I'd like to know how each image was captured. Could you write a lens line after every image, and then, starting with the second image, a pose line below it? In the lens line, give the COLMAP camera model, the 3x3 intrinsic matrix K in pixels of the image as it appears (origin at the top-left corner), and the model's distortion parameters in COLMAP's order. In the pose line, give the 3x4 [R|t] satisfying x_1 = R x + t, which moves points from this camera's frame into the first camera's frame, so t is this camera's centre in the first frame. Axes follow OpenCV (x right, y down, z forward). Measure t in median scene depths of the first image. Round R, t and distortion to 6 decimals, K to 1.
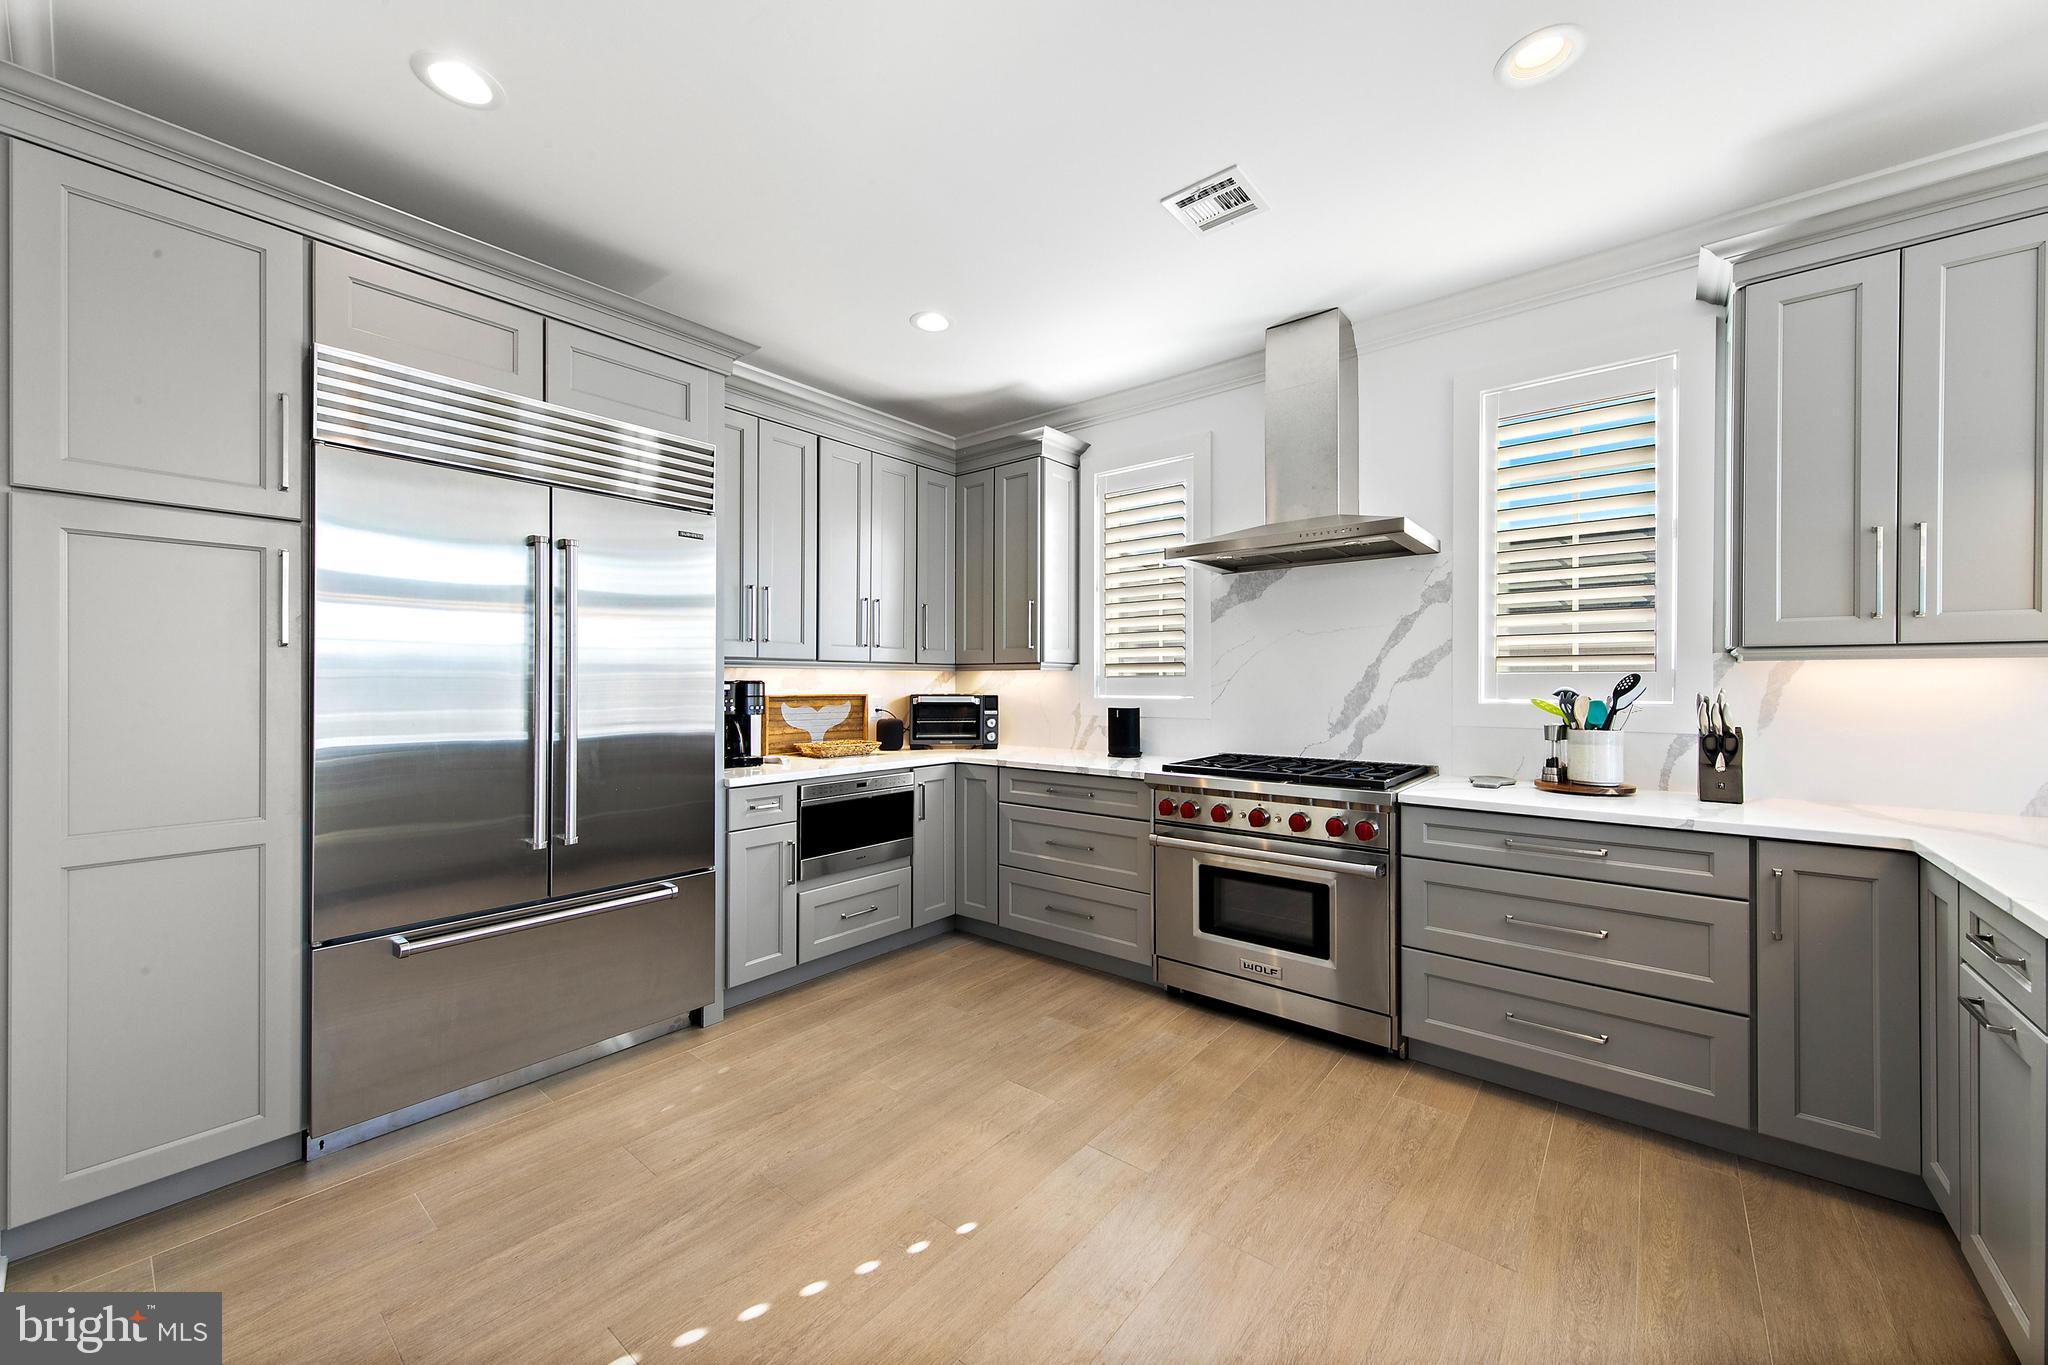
lens RADIAL K [[760.6, 0, 1036.1], [0, 760.6, 684.3], [0, 0, 1]] dist [0.007256, -0.000156]
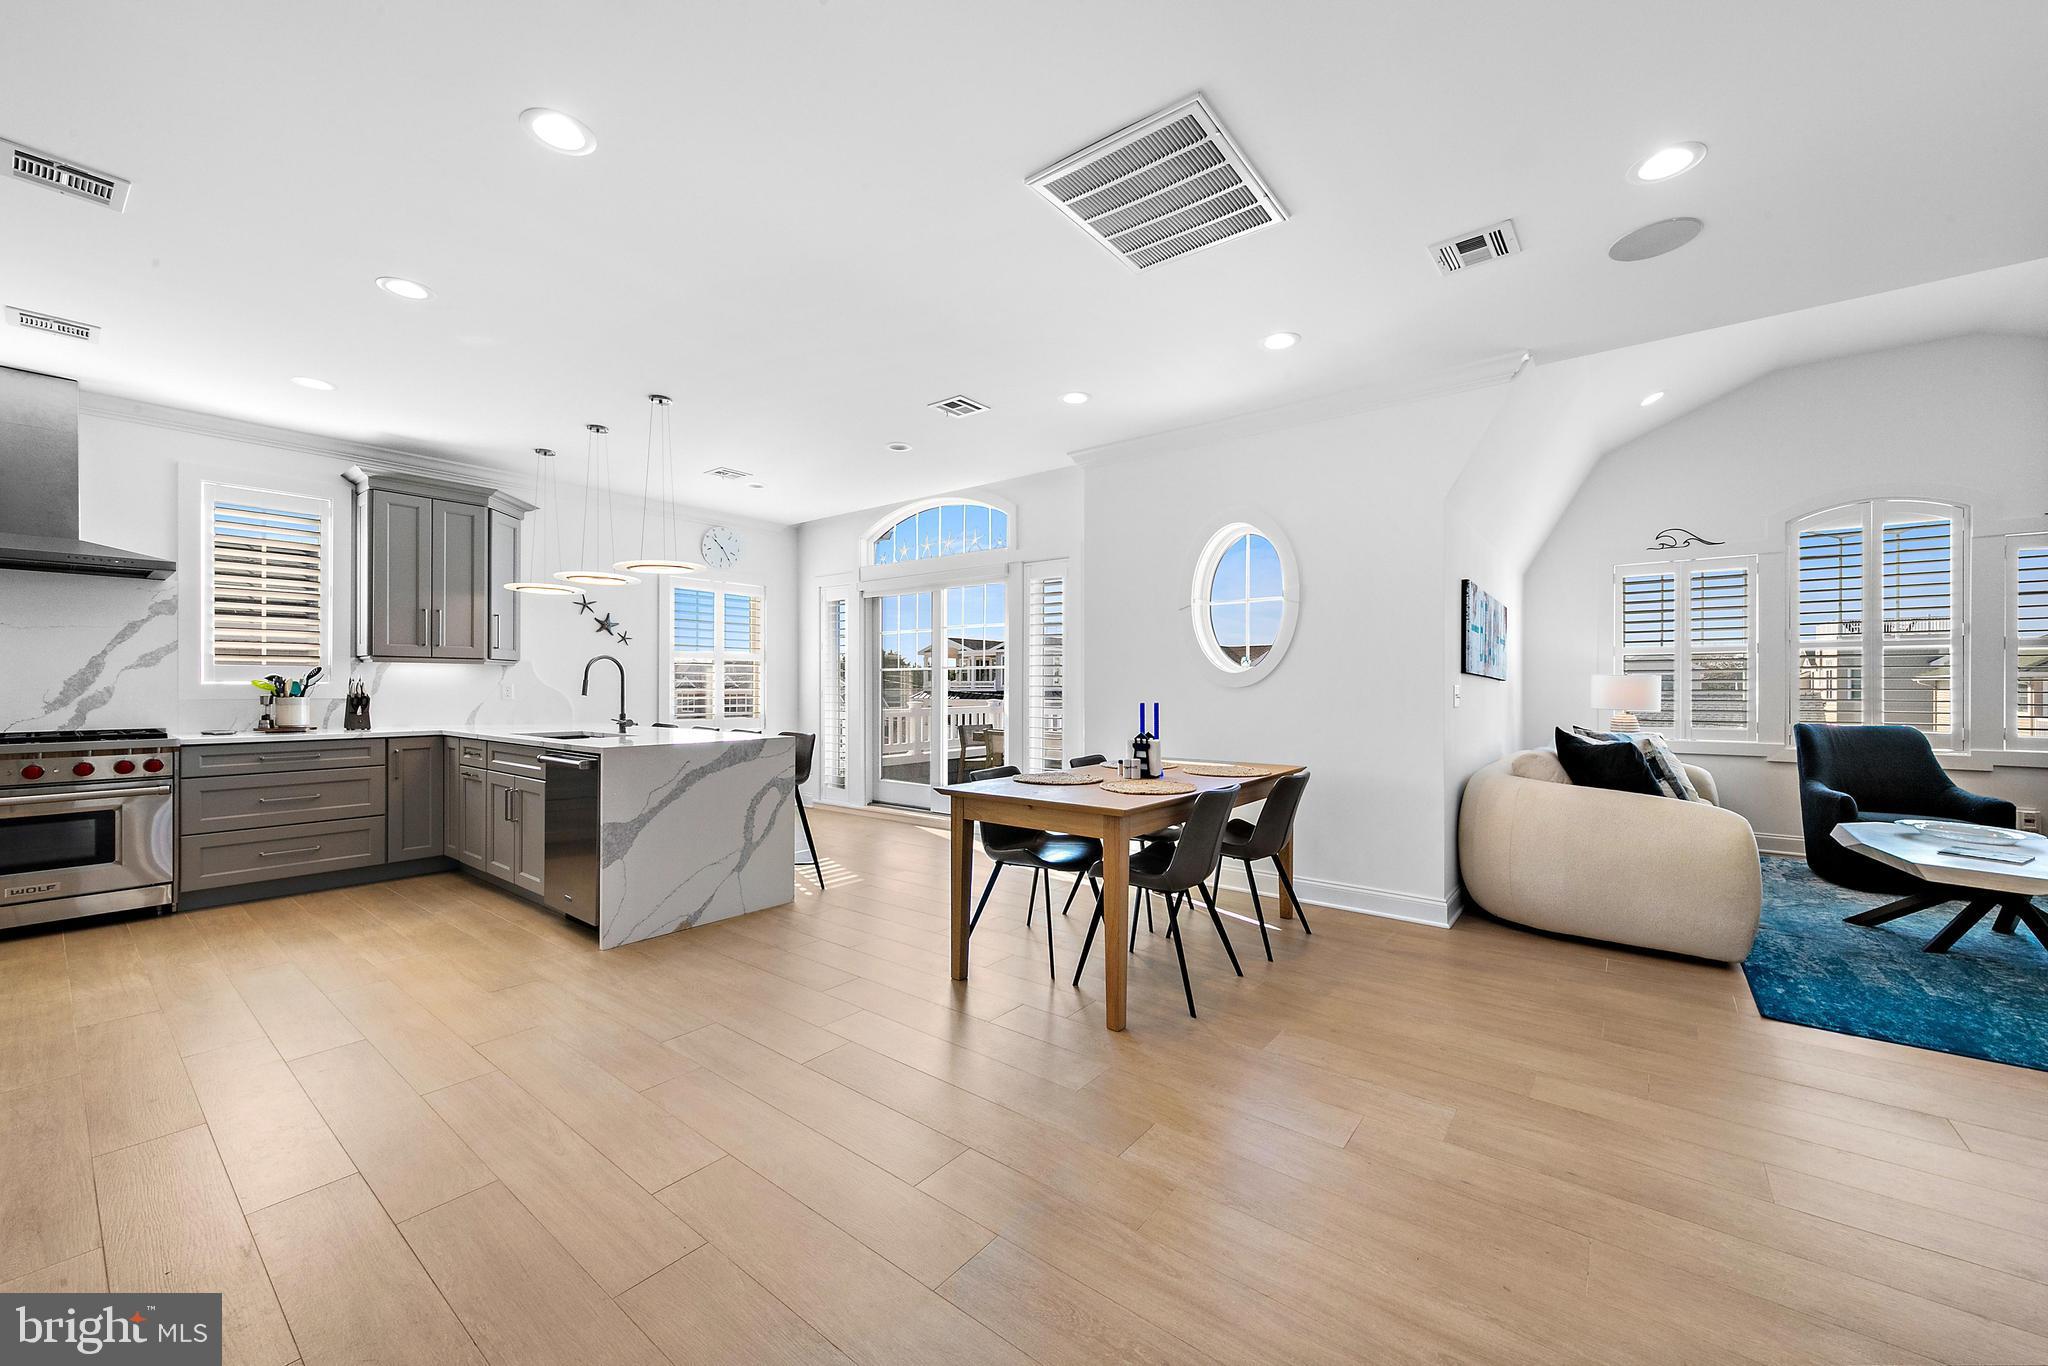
lens RADIAL K [[776.0, 0, 1031.6], [0, 776.0, 685.0], [0, 0, 1]] dist [0.007506, -0.000555]
pose [[-0.018803, 0.002250, 0.999821, -0.952751], [0.000851, 0.999997, -0.002234, 0.029651], [-0.999823, 0.000808, -0.018805, -0.593946]]
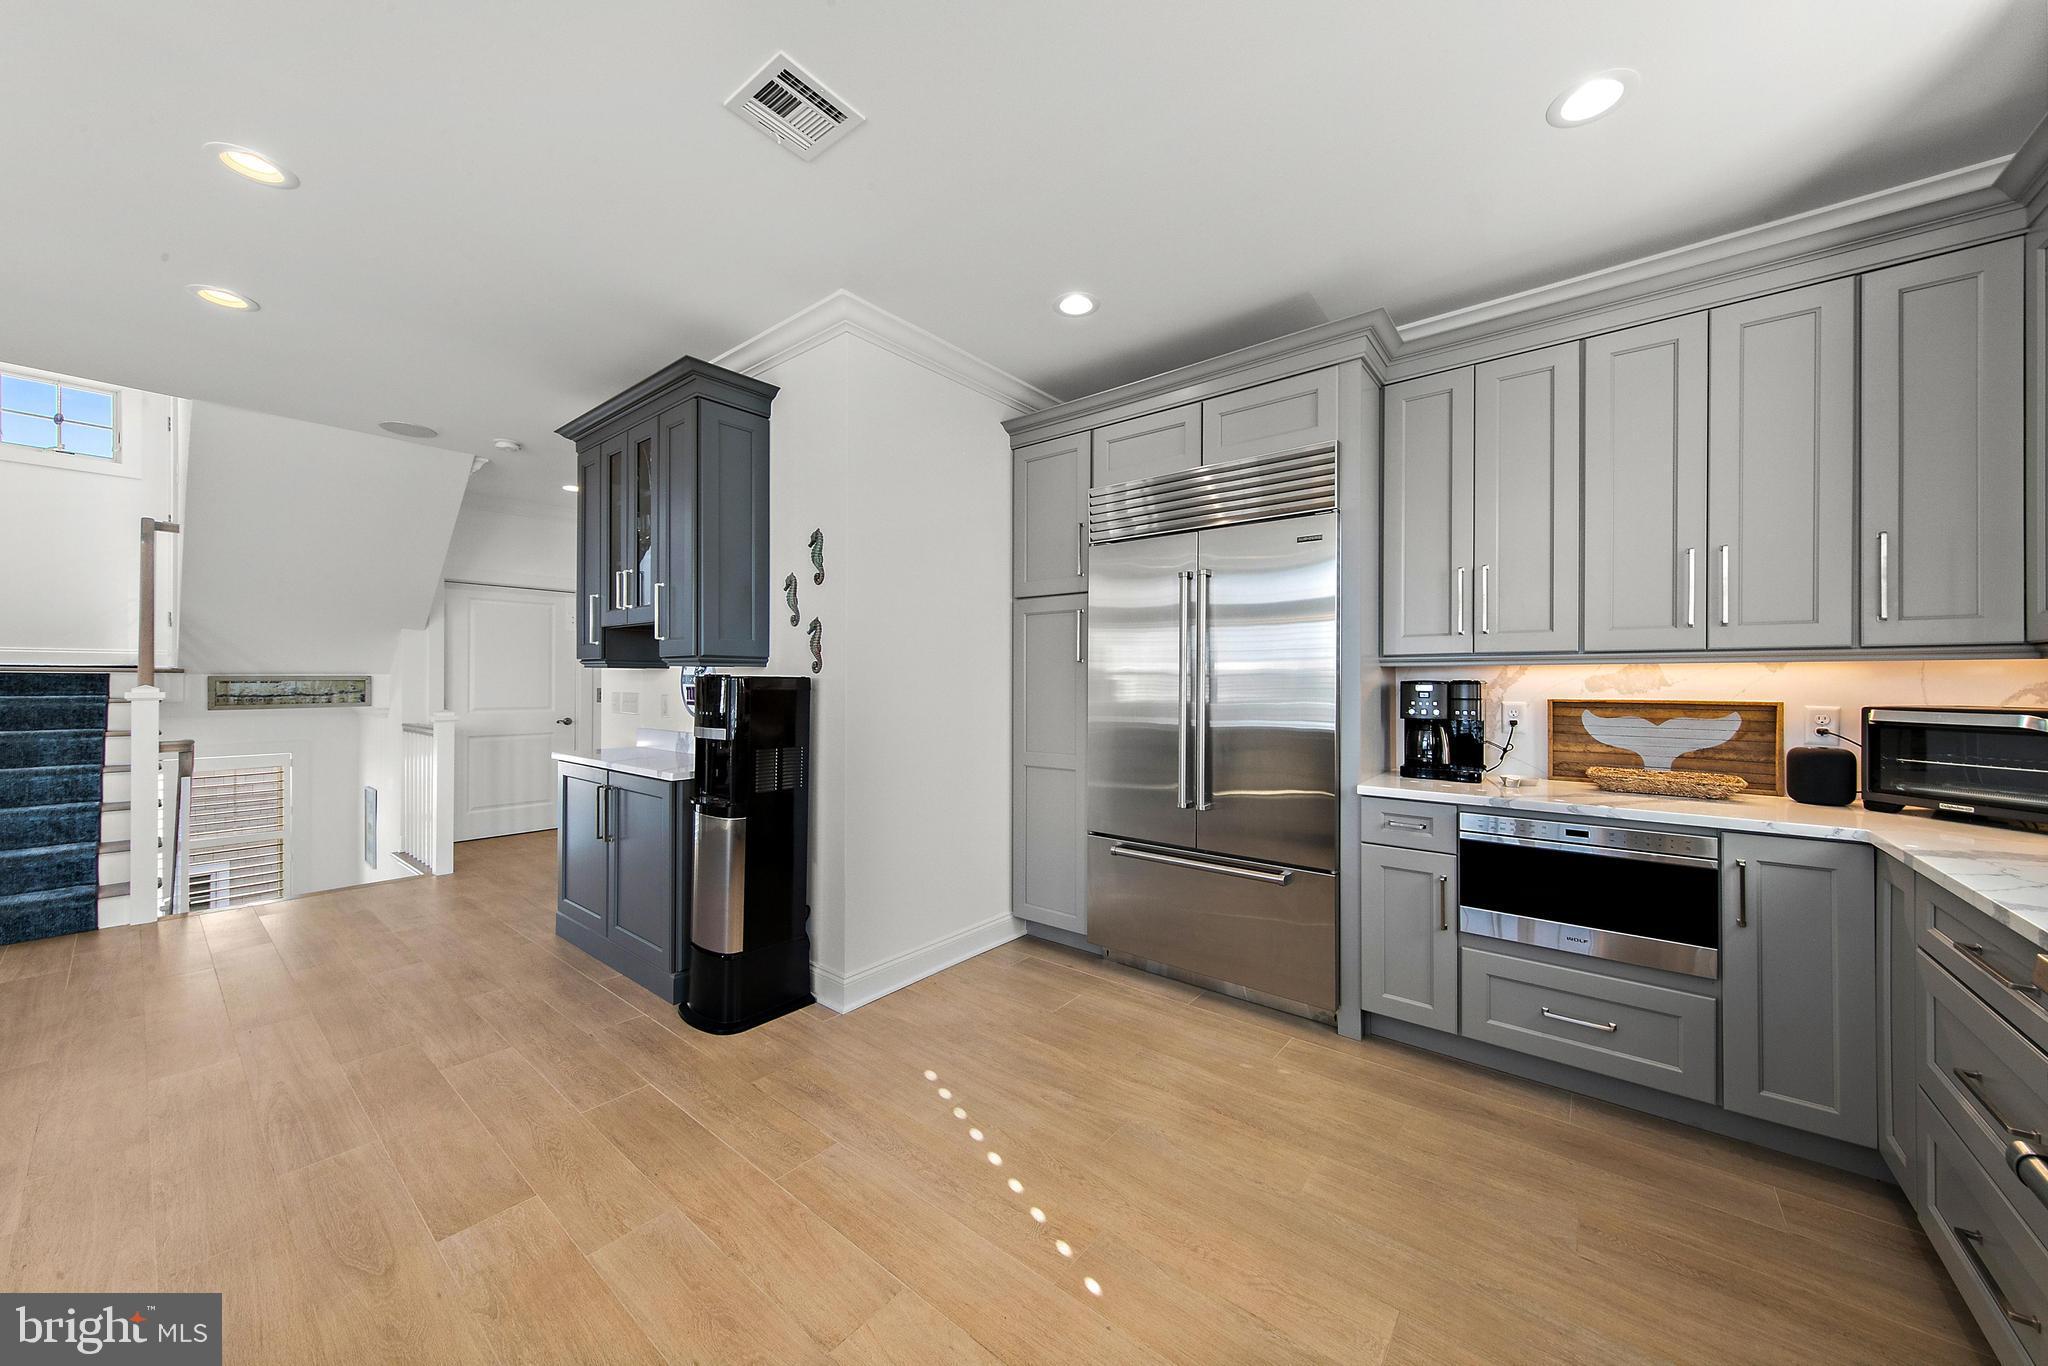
lens RADIAL K [[721.4, 0, 1033.5], [0, 721.4, 678.2], [0, 0, 1]] dist [0.003608, -0.000051]
pose [[0.004946, -0.004836, -0.999976, 0.454916], [-0.003694, 0.999981, -0.004854, -0.001888], [0.999981, 0.003718, 0.004928, 0.555423]]
